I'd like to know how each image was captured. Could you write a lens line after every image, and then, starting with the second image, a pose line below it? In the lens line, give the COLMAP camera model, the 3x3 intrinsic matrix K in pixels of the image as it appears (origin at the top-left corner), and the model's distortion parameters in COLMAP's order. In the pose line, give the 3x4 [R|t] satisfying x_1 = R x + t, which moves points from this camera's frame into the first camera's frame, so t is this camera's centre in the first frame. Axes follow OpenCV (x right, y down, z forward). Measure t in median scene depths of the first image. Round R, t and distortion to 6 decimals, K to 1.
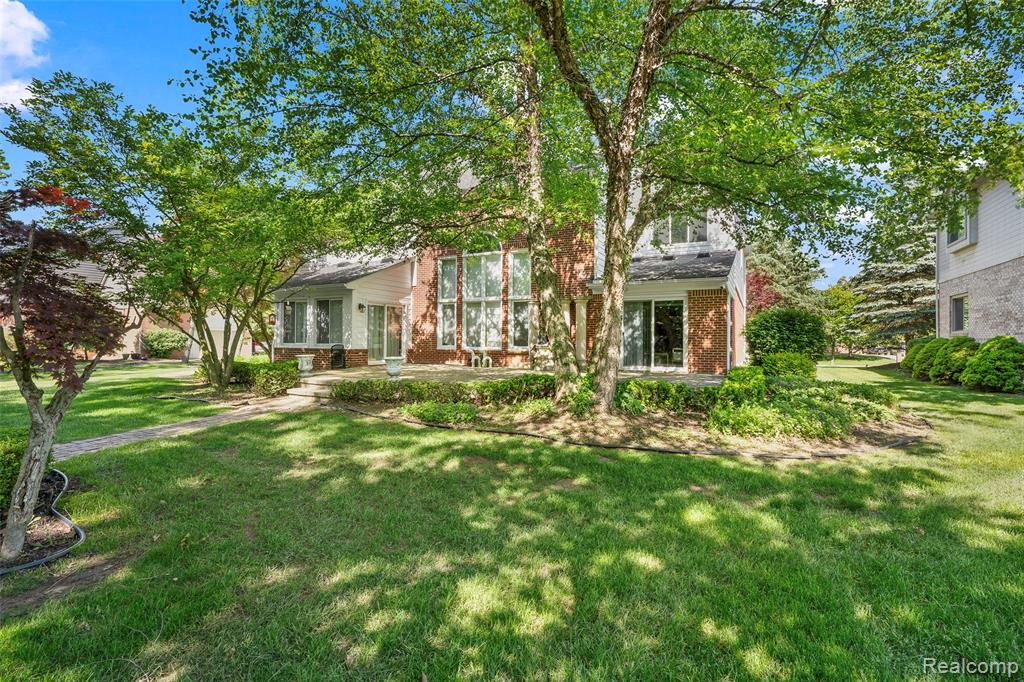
lens RADIAL K [[455.9, 0, 512.0], [0, 455.9, 341.0], [0, 0, 1]] dist [-0.000250, -0.000001]
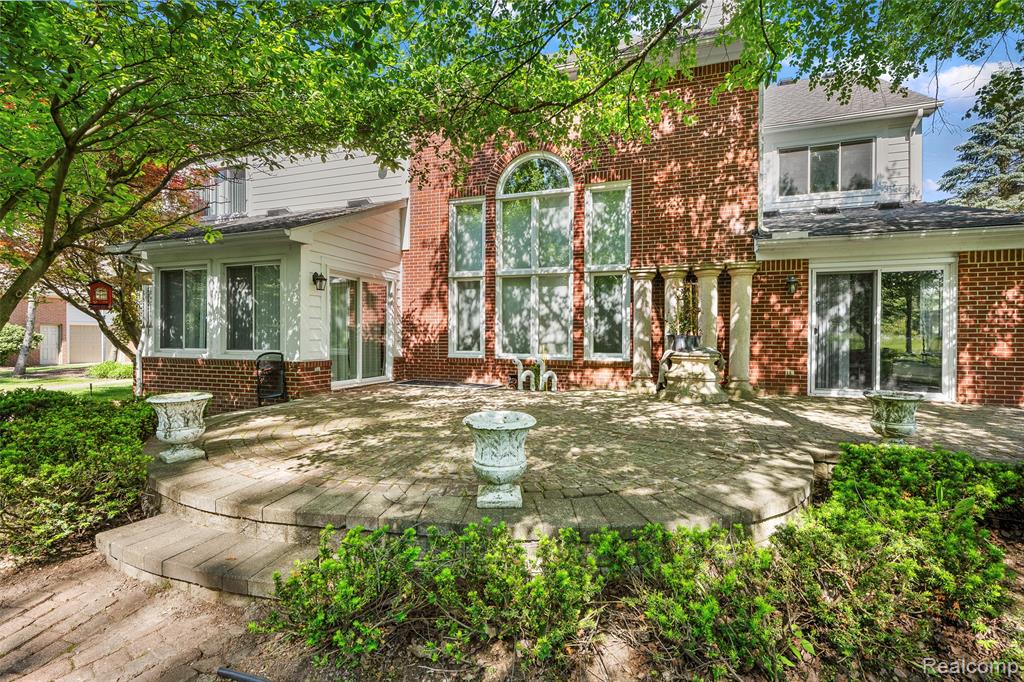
lens RADIAL K [[469.4, 0, 512.0], [0, 469.4, 341.0], [0, 0, 1]] dist [-0.020424, -0.000015]
pose [[0.991672, -0.001633, 0.128775, -0.173258], [0.000885, 0.999982, 0.005862, -0.006868], [-0.128782, -0.005700, 0.991657, 0.426888]]
